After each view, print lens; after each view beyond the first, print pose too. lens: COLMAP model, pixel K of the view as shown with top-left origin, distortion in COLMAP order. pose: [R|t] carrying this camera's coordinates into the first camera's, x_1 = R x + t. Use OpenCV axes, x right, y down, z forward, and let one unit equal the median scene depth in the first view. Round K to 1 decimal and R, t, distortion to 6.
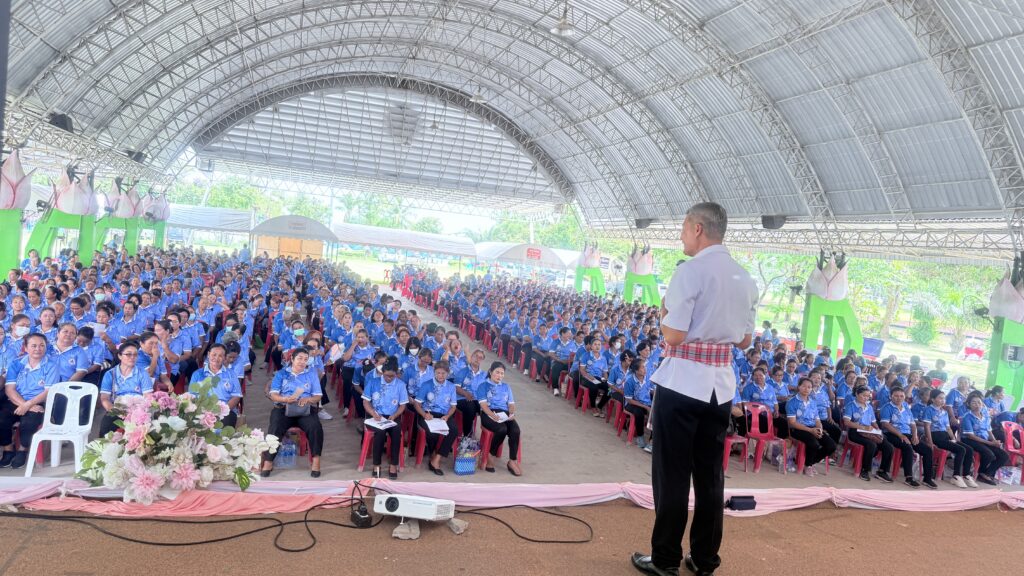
lens RADIAL K [[730.1, 0, 509.9], [0, 730.1, 289.1], [0, 0, 1]] dist [0.083523, -0.120433]
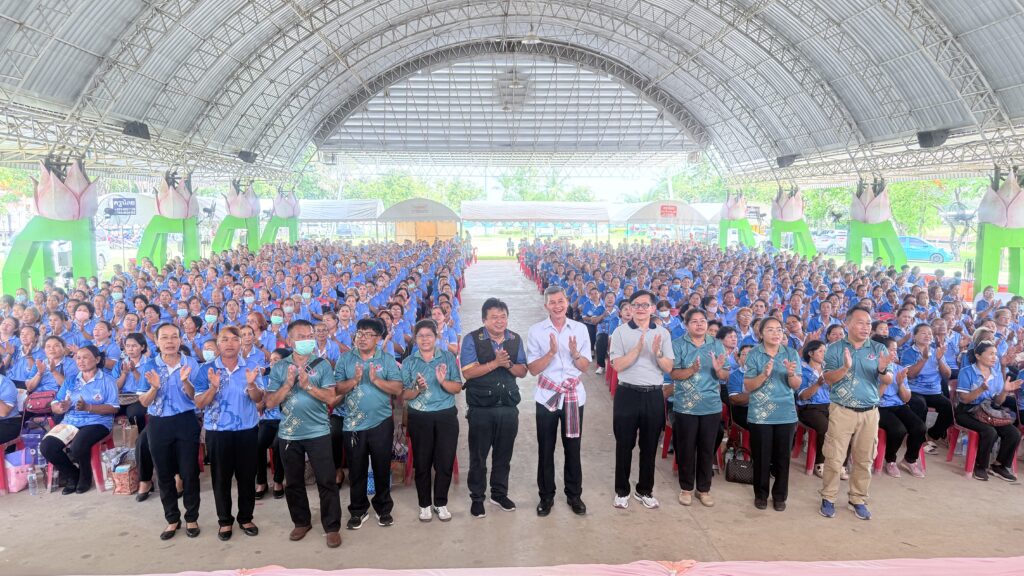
lens RADIAL K [[730.7, 0, 517.8], [0, 730.7, 291.6], [0, 0, 1]] dist [0.078459, -0.108757]
pose [[0.964559, -0.079679, -0.251549, 0.112175], [0.089952, 0.995506, 0.029589, 0.011592], [0.248061, -0.051168, 0.967392, 0.097974]]
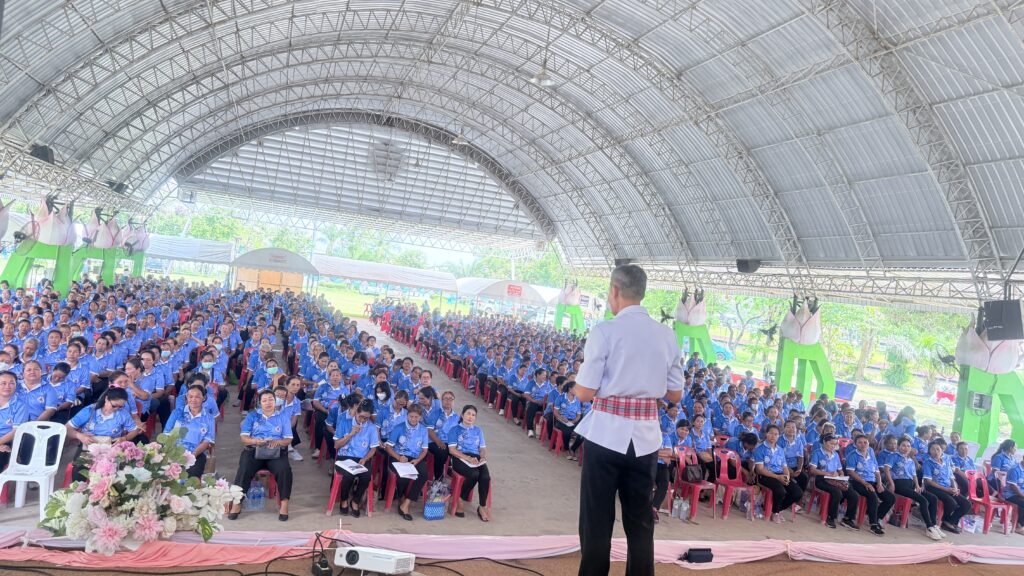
lens RADIAL K [[730.4, 0, 512.0], [0, 730.4, 288.0], [0, 0, 1]] dist [0.083665, -0.116826]
pose [[0.999467, 0.019211, 0.026376, 0.004382], [-0.017937, 0.998700, -0.047715, -0.005749], [-0.027258, 0.047217, 0.998513, -0.007077]]
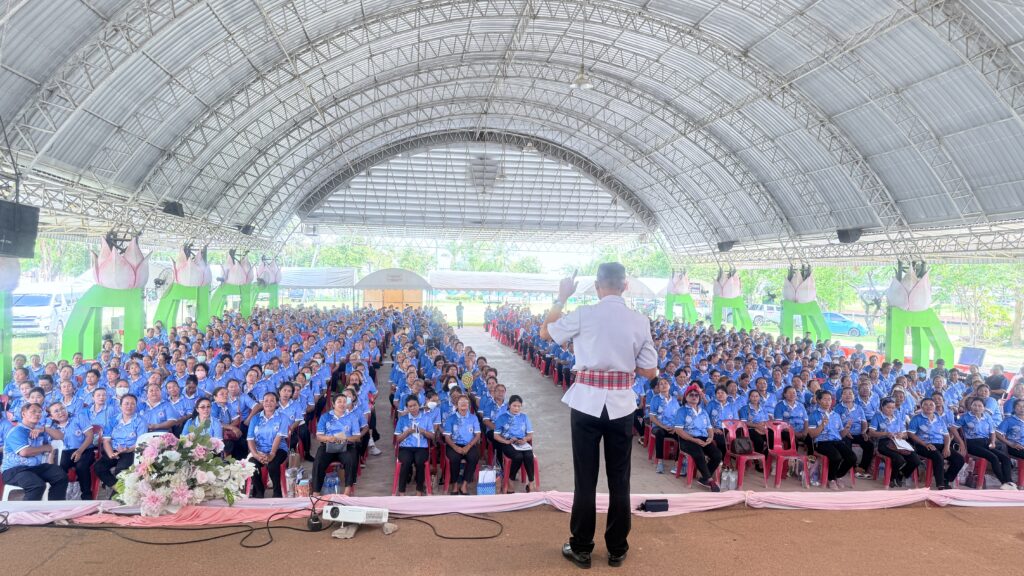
lens RADIAL K [[731.8, 0, 512.0], [0, 731.8, 288.0], [0, 0, 1]] dist [0.105264, -0.169821]
pose [[0.984475, -0.080967, -0.155732, 0.064299], [0.073331, 0.995835, -0.054182, -0.000752], [0.159470, 0.041921, 0.986312, -0.041195]]
